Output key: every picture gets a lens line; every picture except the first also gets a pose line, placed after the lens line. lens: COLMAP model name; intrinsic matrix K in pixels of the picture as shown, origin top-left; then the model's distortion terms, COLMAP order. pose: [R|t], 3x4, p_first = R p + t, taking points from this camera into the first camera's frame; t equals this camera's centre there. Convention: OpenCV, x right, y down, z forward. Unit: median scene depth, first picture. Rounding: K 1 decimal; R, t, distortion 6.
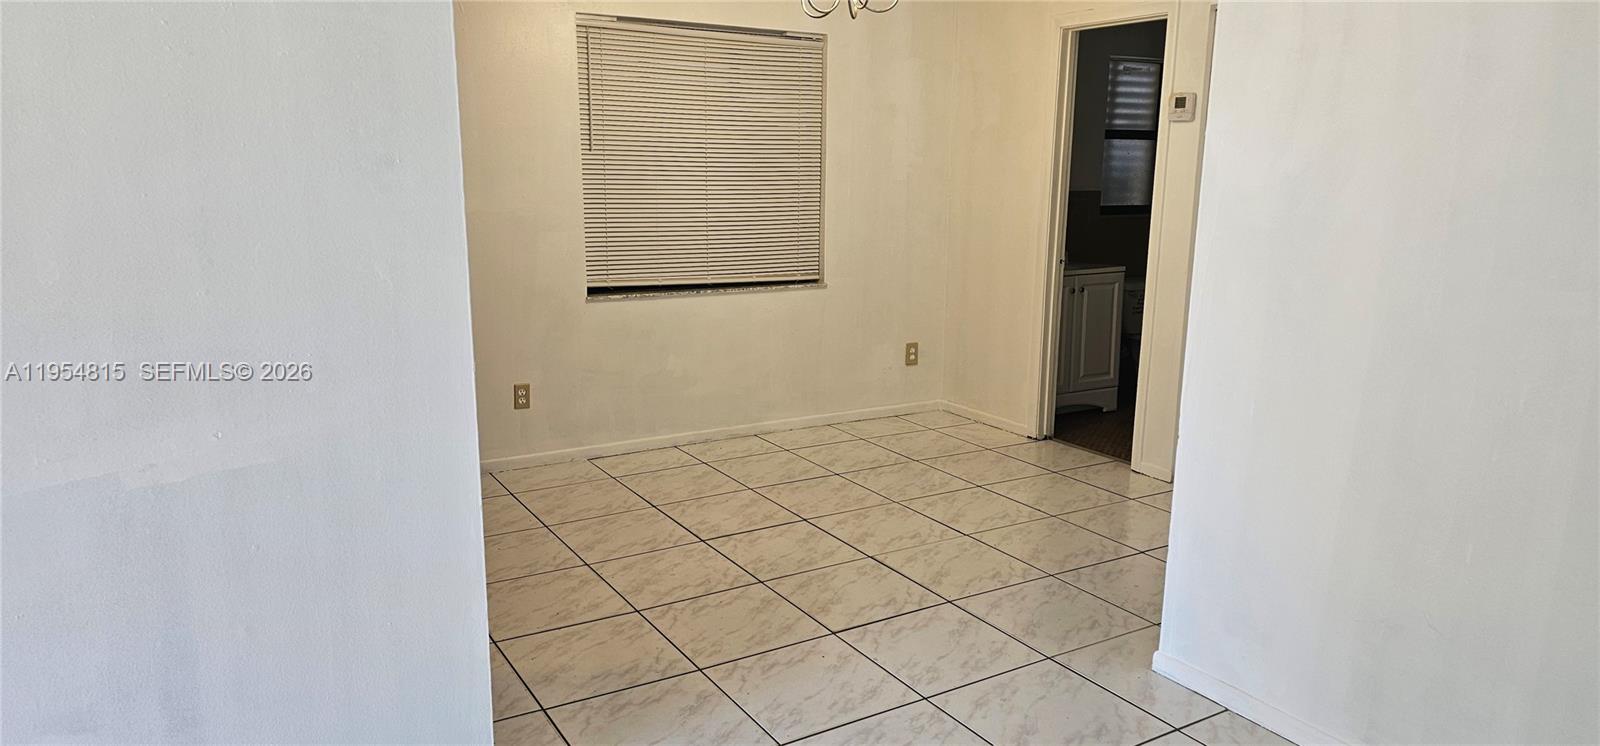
lens RADIAL K [[1043.0, 0, 796.1], [0, 1043.0, 370.1], [0, 0, 1]] dist [0.019232, -0.013036]
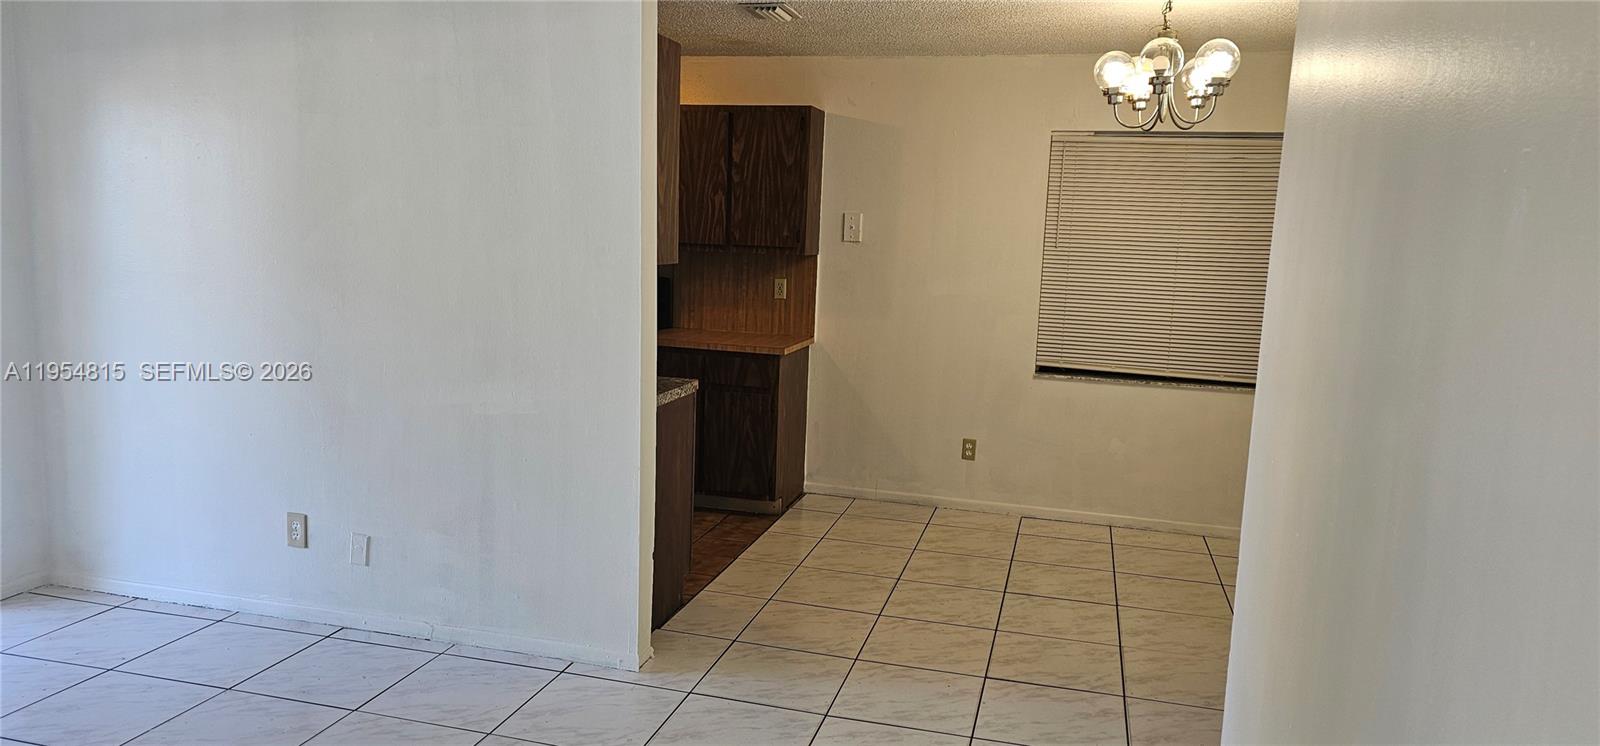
lens RADIAL K [[1043.0, 0, 788.2], [0, 1043.0, 365.0], [0, 0, 1]] dist [0.019232, -0.013036]
pose [[0.696197, 0.113046, -0.708894, 0.424532], [-0.173027, 0.984833, -0.012879, -0.018512], [0.696686, 0.131624, 0.705198, 0.008449]]
